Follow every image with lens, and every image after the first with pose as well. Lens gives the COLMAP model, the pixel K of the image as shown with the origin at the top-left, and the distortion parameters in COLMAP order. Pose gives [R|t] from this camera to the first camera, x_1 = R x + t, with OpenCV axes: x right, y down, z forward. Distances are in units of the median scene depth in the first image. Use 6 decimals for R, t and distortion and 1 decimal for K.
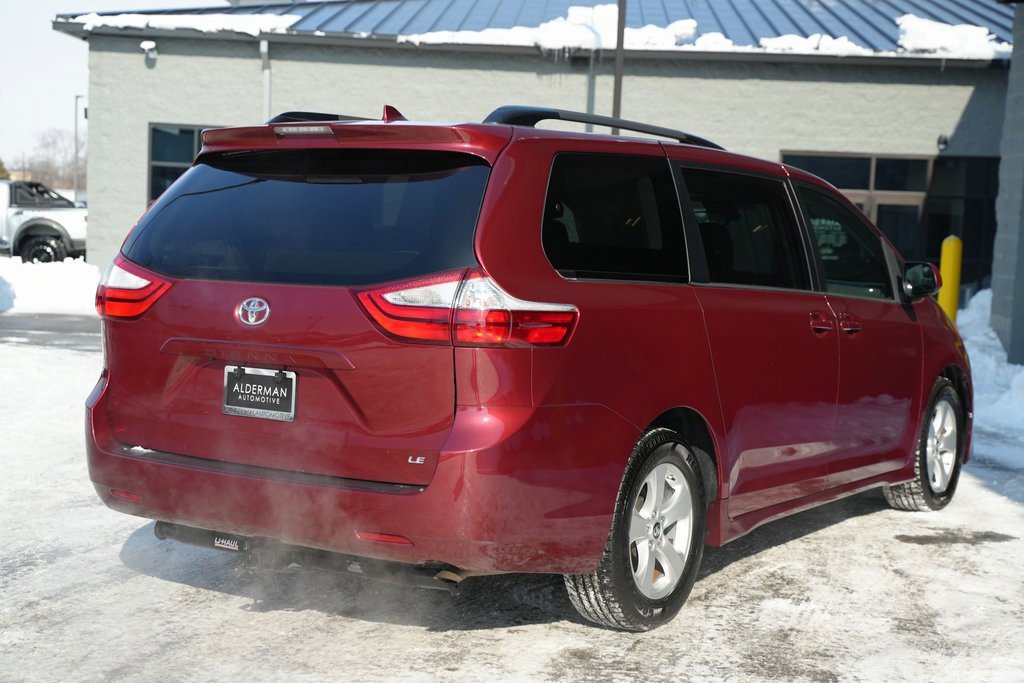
lens RADIAL K [[1408.8, 0, 513.5], [0, 1408.8, 302.4], [0, 0, 1]] dist [0.006557, 0.382475]
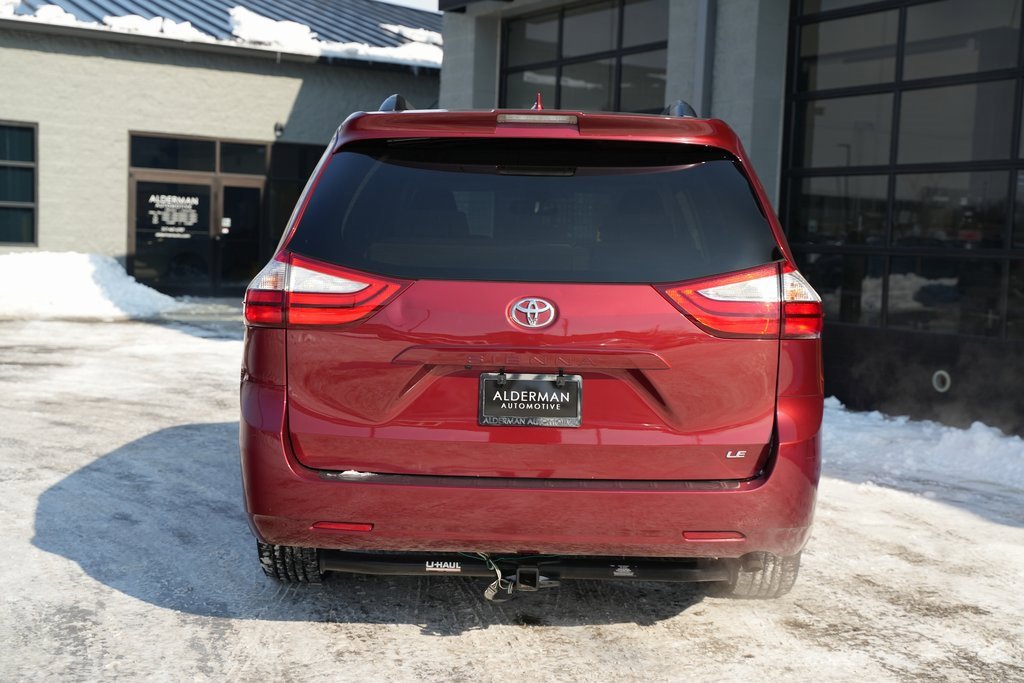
lens RADIAL K [[1310.4, 0, 512.0], [0, 1310.4, 341.5], [0, 0, 1]] dist [0.097313, 0.048745]
pose [[0.838237, -0.054160, 0.542610, -0.106046], [0.026838, 0.997947, 0.058149, -0.004085], [-0.544645, -0.034181, 0.837970, 0.044546]]
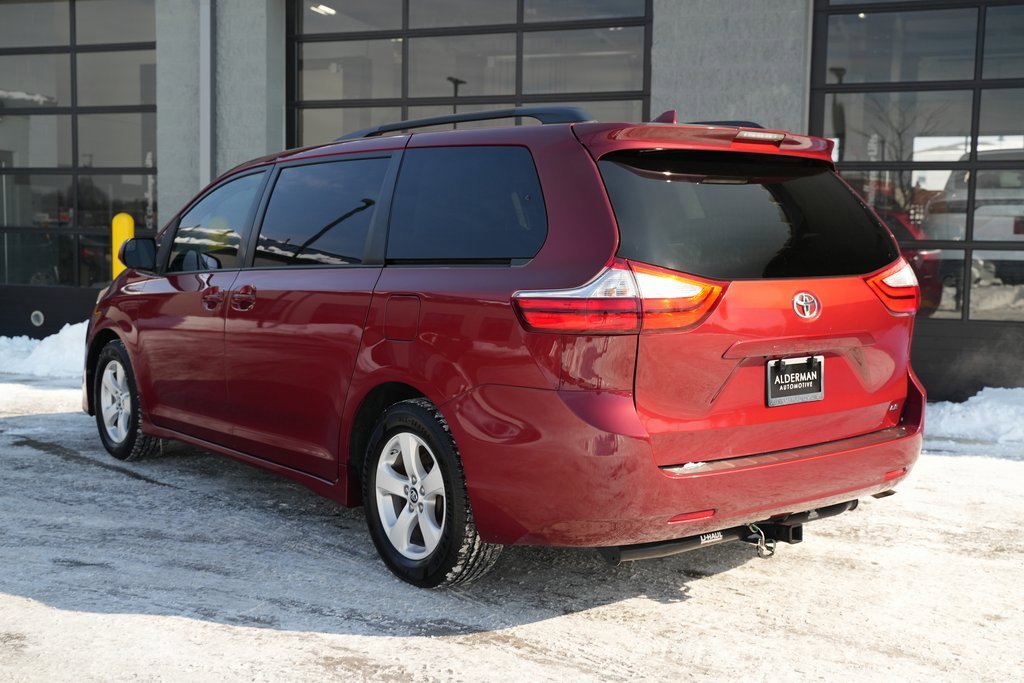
lens RADIAL K [[1102.8, 0, 512.0], [0, 1102.8, 341.5], [0, 0, 1]] dist [0.020005, 0.023002]
pose [[0.332413, -0.119358, 0.935551, -0.167074], [0.041474, 0.992850, 0.111933, -0.011117], [-0.942222, 0.001593, 0.334986, 0.147673]]
